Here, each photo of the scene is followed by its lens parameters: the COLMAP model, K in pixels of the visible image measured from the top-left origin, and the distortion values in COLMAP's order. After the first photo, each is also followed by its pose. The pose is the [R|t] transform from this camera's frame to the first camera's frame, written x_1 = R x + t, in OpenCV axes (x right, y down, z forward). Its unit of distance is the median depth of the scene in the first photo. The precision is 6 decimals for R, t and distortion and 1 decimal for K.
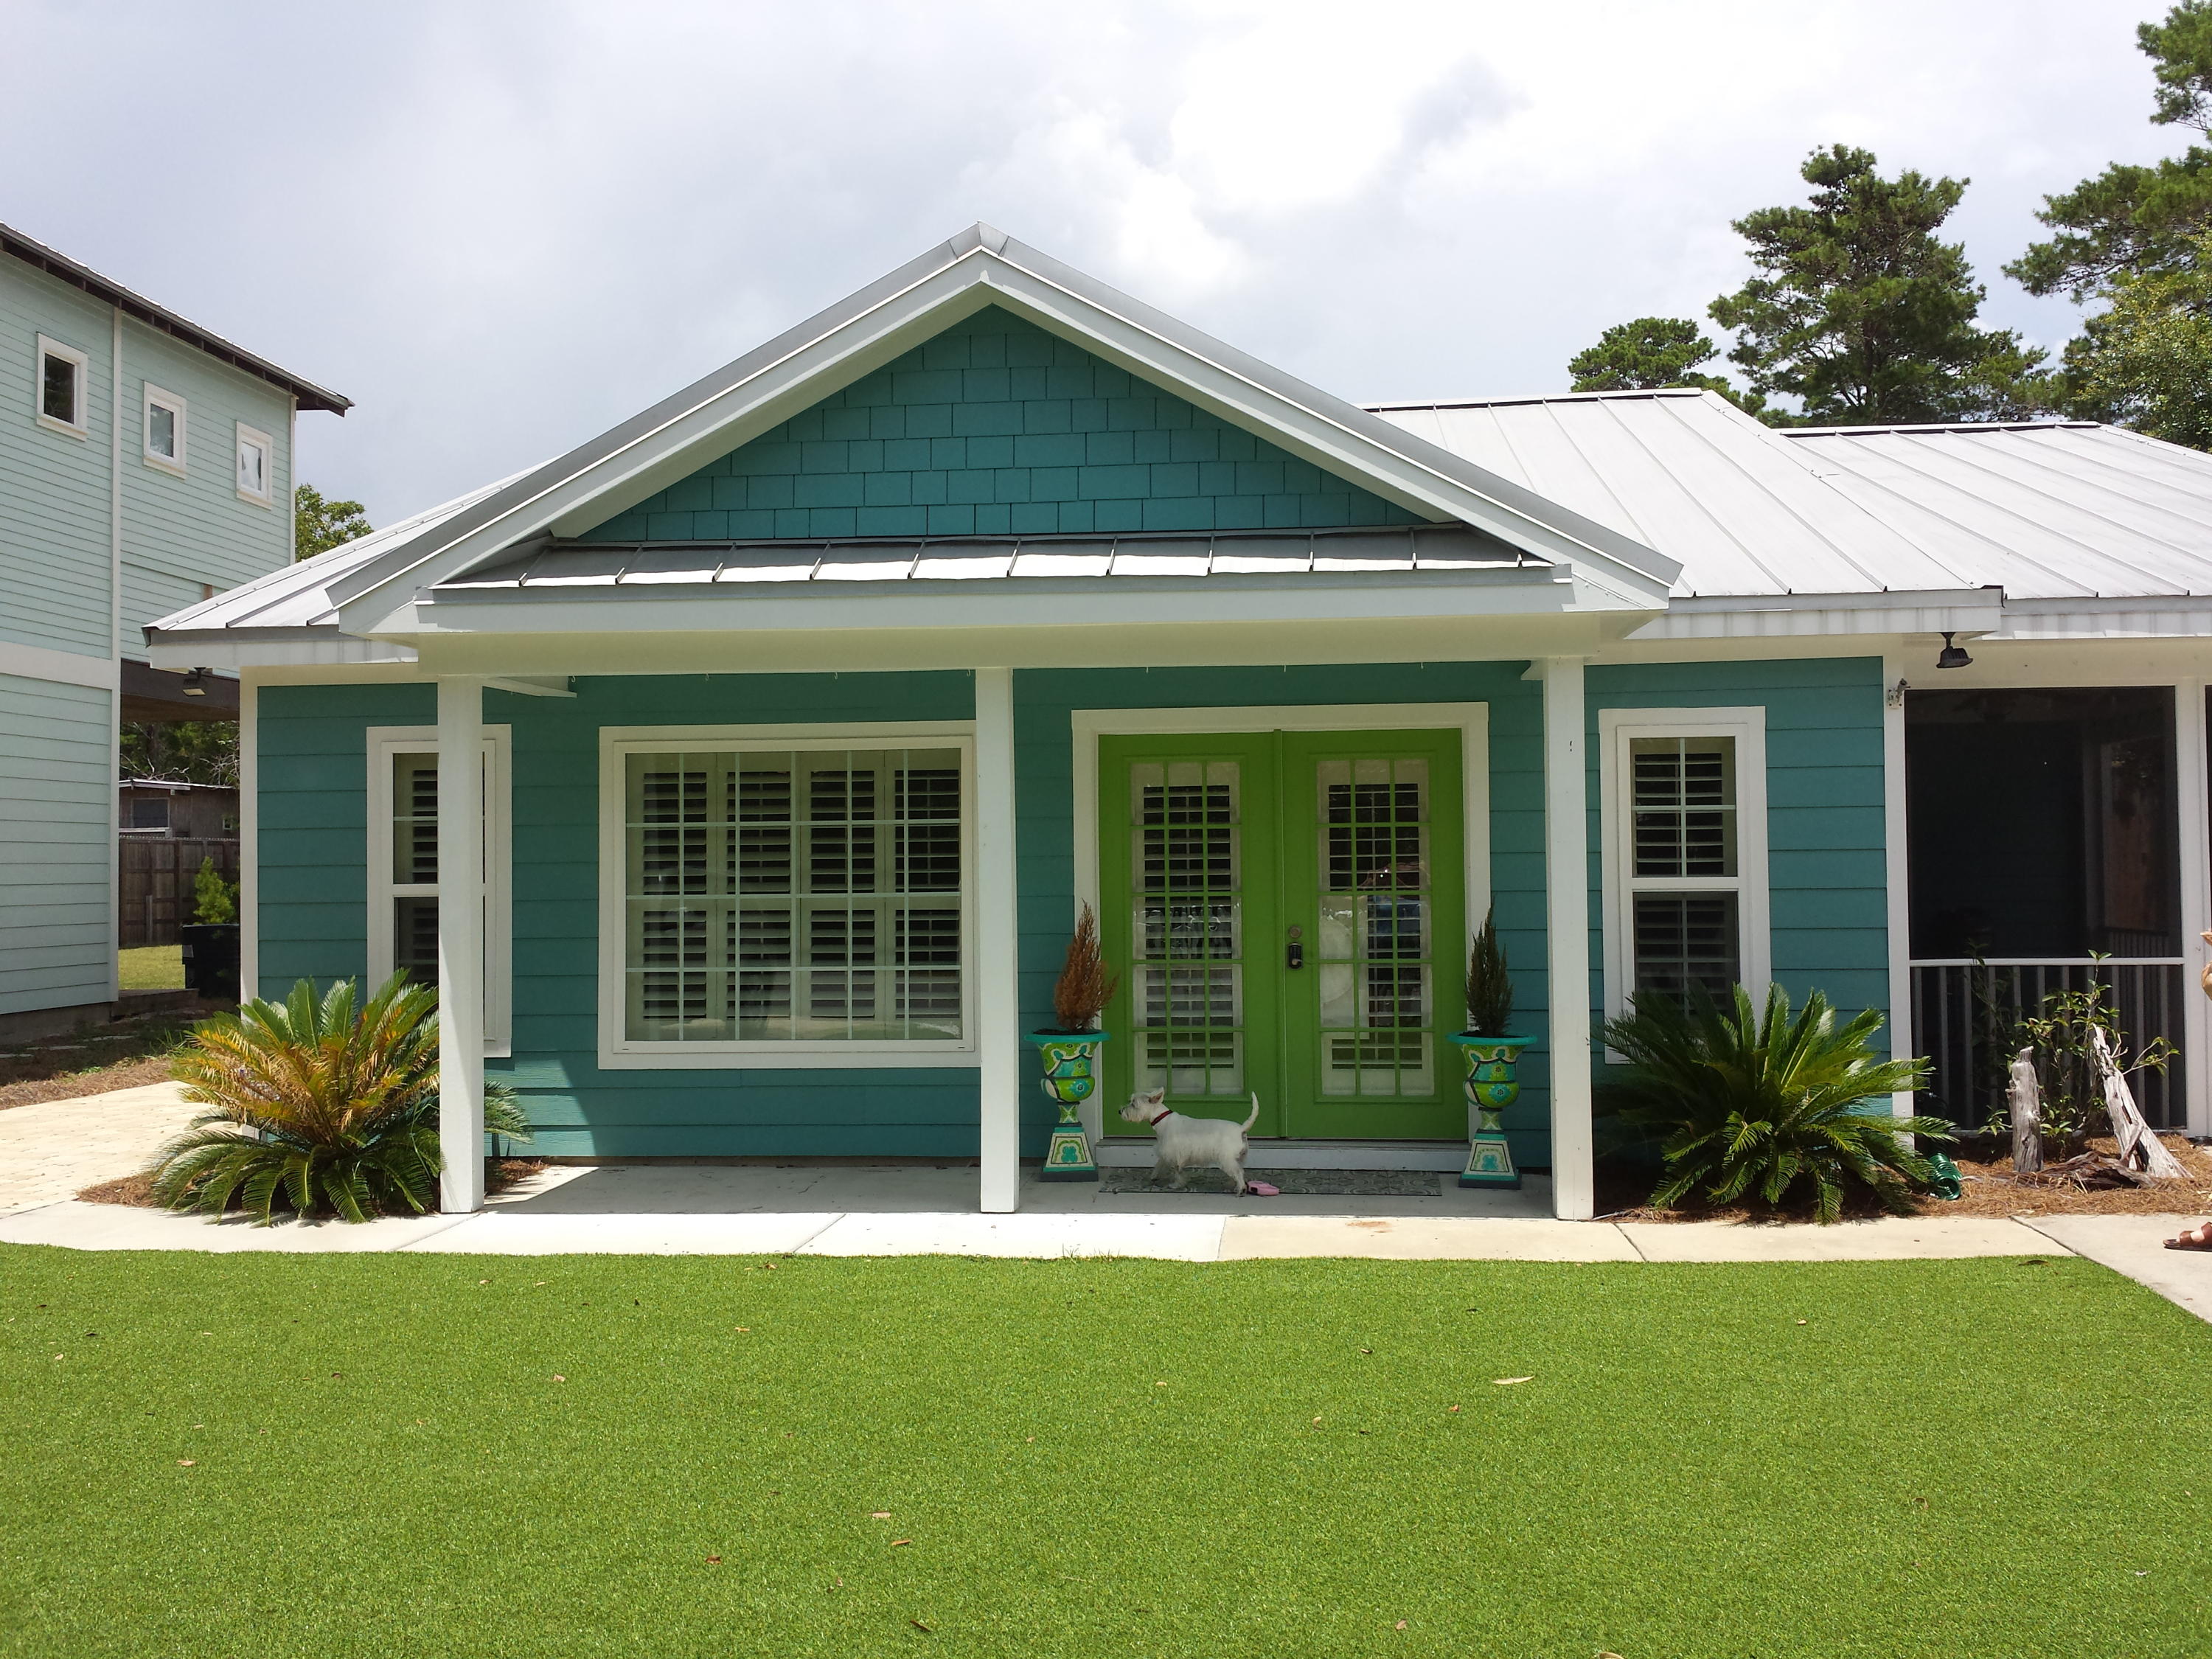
lens RADIAL K [[2018.4, 0, 1106.0], [0, 2018.4, 829.5], [0, 0, 1]] dist [0.067427, -0.178801]
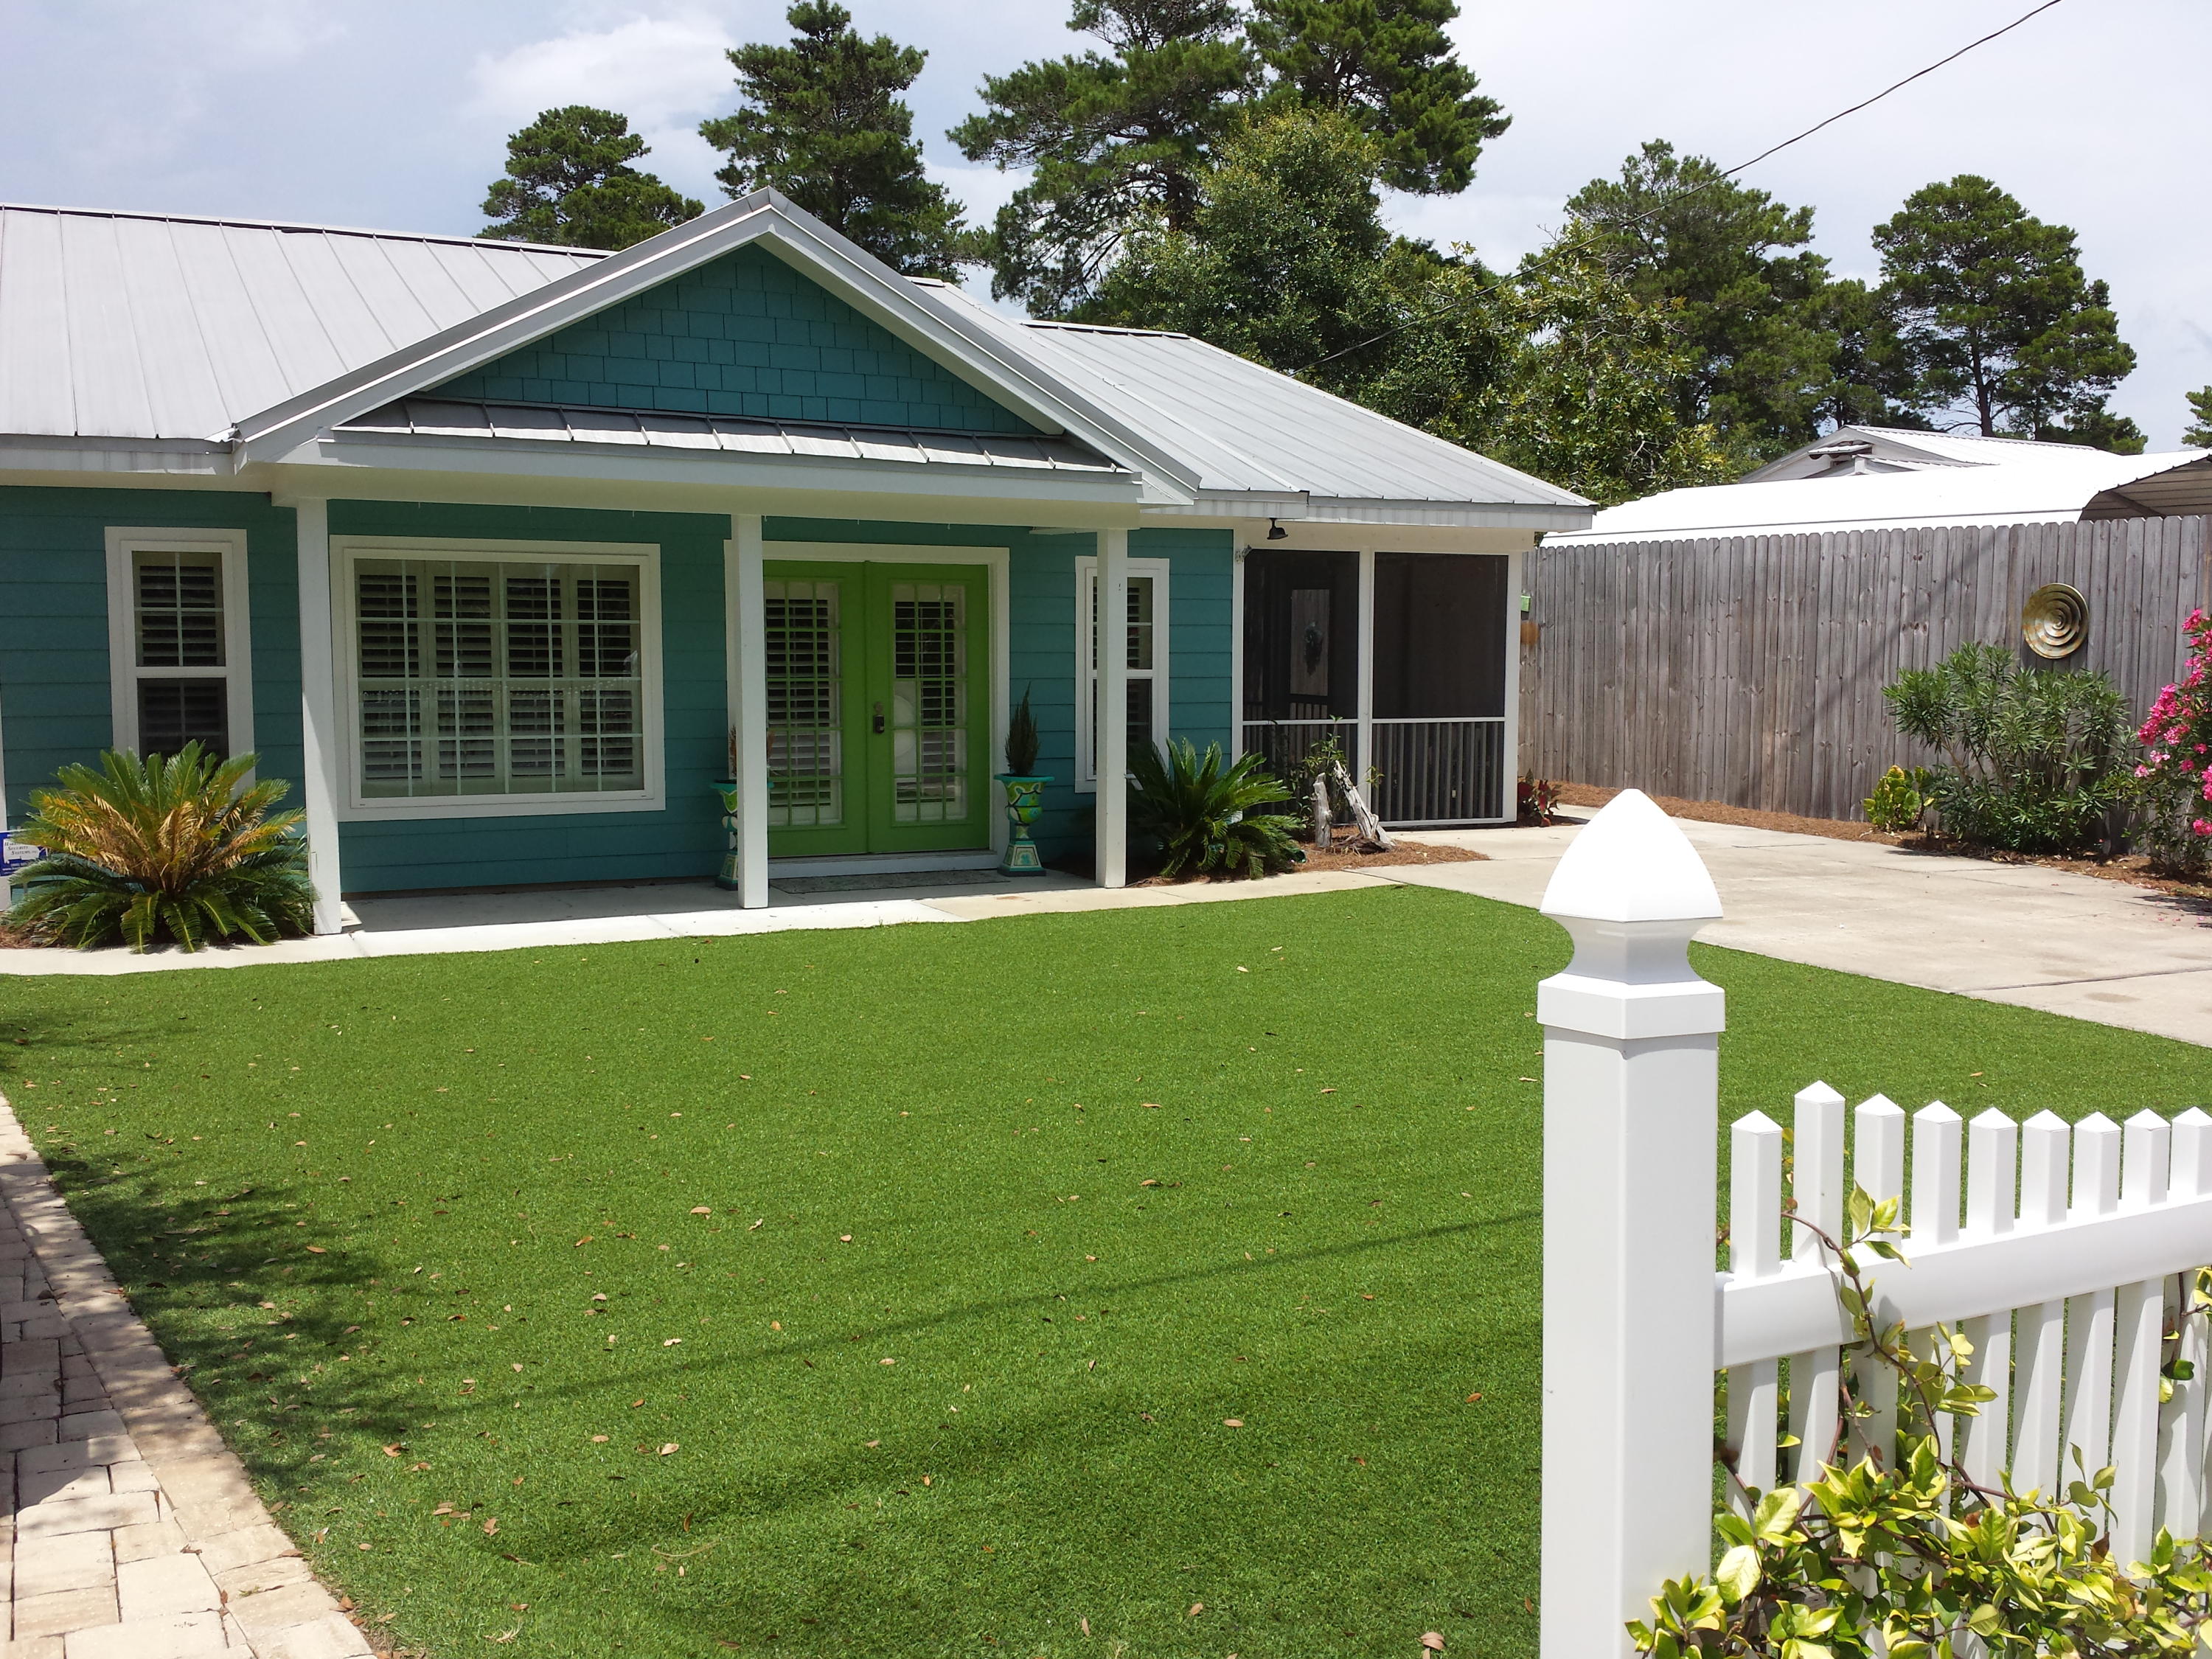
lens RADIAL K [[2018.4, 0, 1106.0], [0, 2018.4, 829.5], [0, 0, 1]] dist [0.067427, -0.178801]
pose [[0.837587, -0.037880, 0.544990, -0.532747], [-0.024552, 0.993975, 0.106820, -0.018013], [-0.545753, -0.102851, 0.831610, -0.256444]]
